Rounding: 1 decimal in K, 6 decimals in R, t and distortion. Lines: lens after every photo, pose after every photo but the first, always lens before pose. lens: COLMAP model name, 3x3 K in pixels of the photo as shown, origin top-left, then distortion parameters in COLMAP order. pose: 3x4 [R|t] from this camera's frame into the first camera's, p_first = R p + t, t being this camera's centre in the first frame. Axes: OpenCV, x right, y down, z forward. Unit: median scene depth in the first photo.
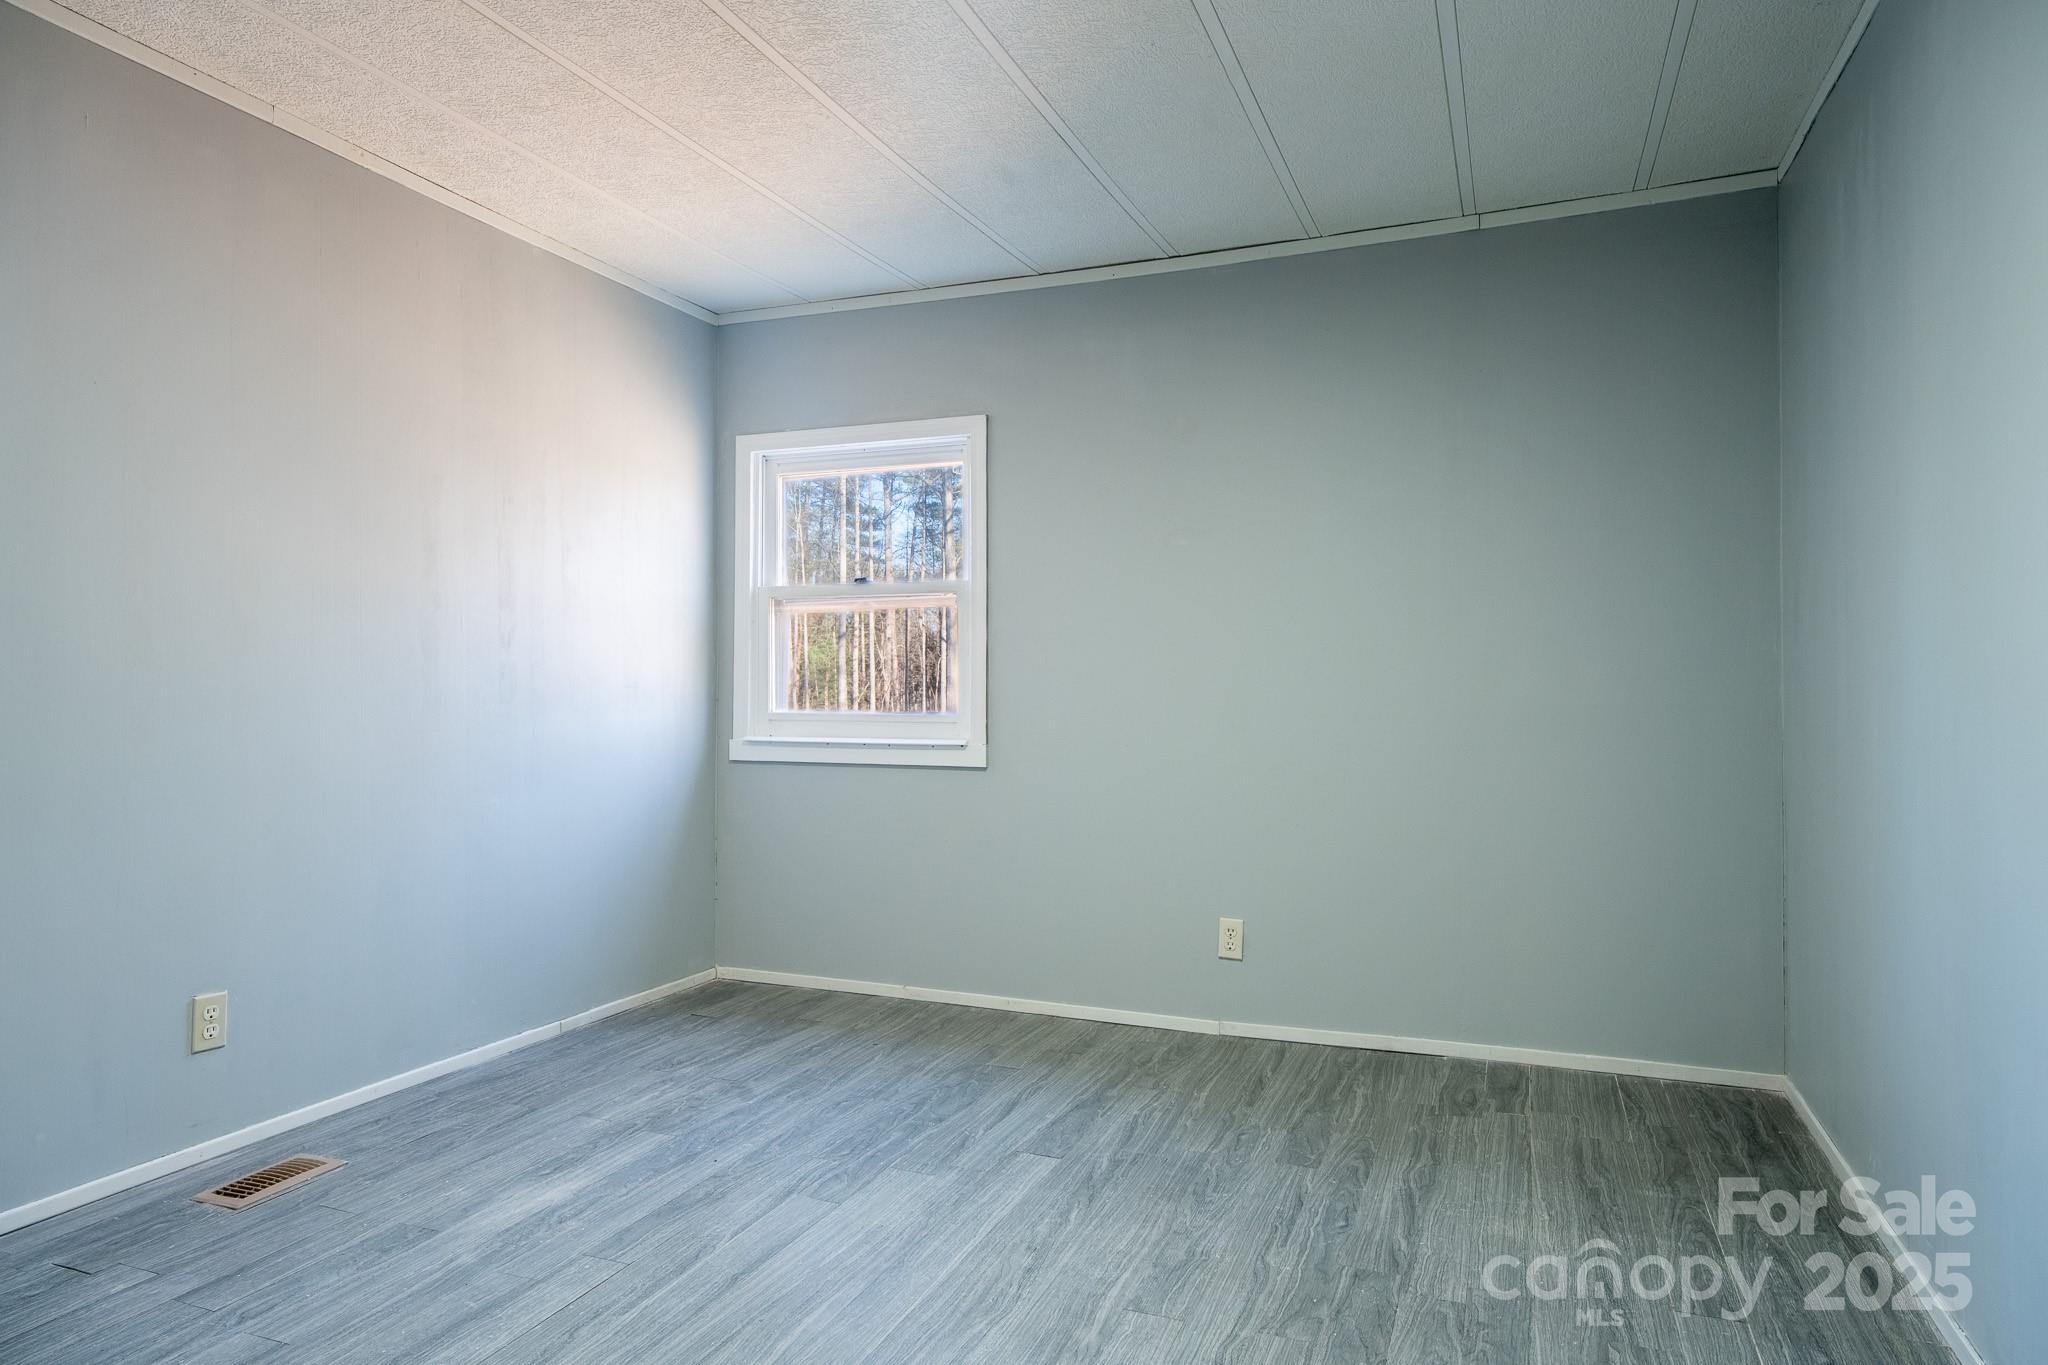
lens RADIAL K [[1247.1, 0, 1024.3], [0, 1247.1, 680.2], [0, 0, 1]] dist [-0.000348, 0.009286]
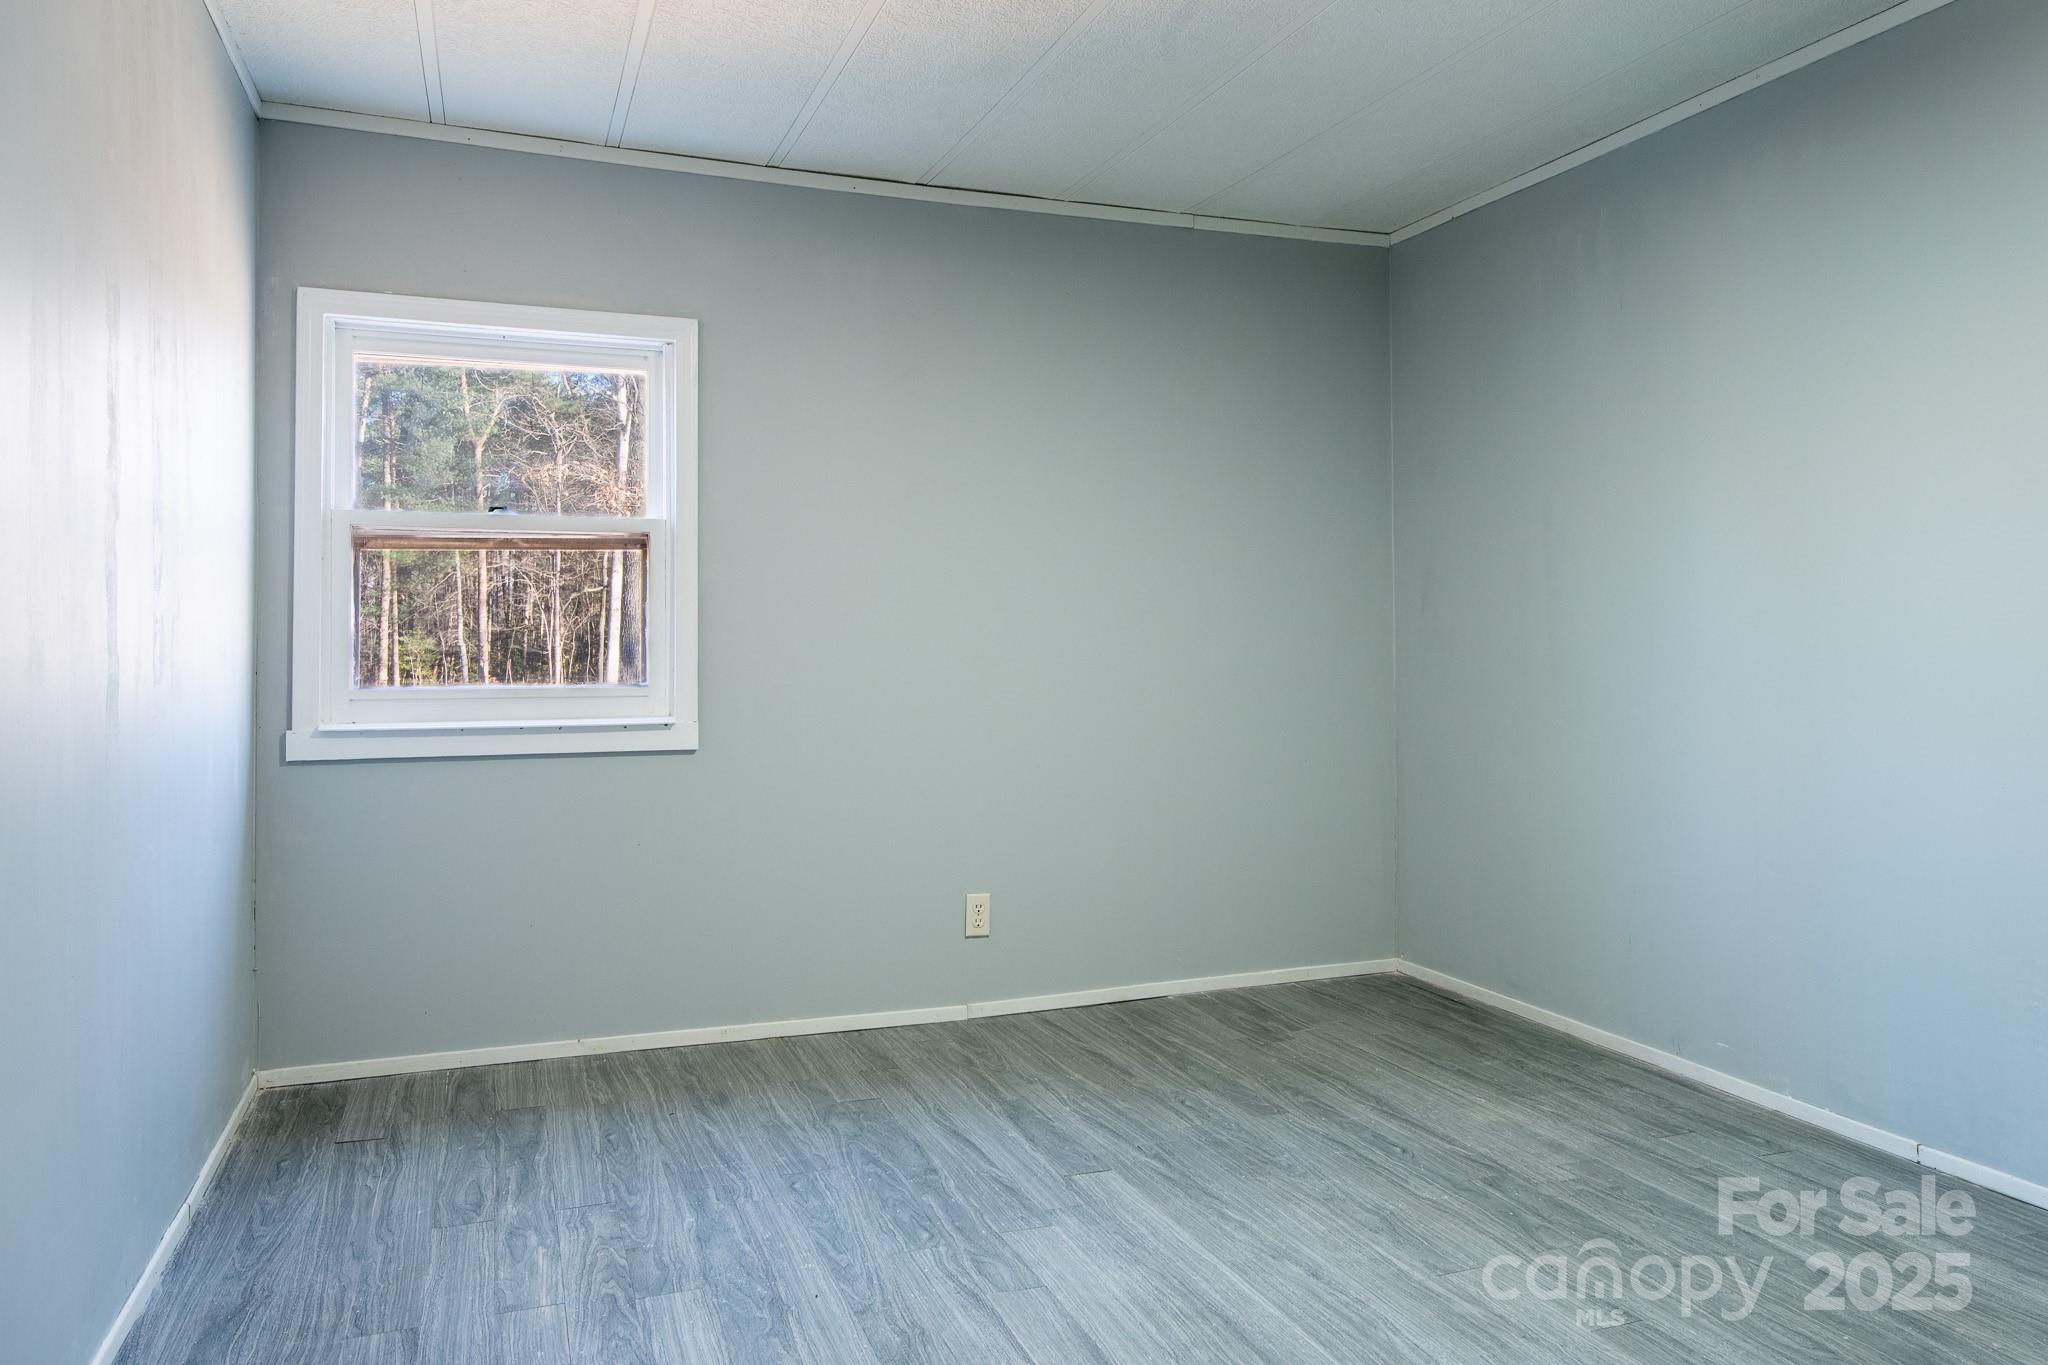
lens RADIAL K [[1311.0, 0, 987.7], [0, 1311.0, 635.4], [0, 0, 1]] dist [-0.003455, 0.009480]
pose [[0.747019, 0.000586, 0.664802, -0.601411], [-0.002860, 0.999993, 0.002331, -0.010563], [-0.664796, -0.003643, 0.747016, 0.301872]]
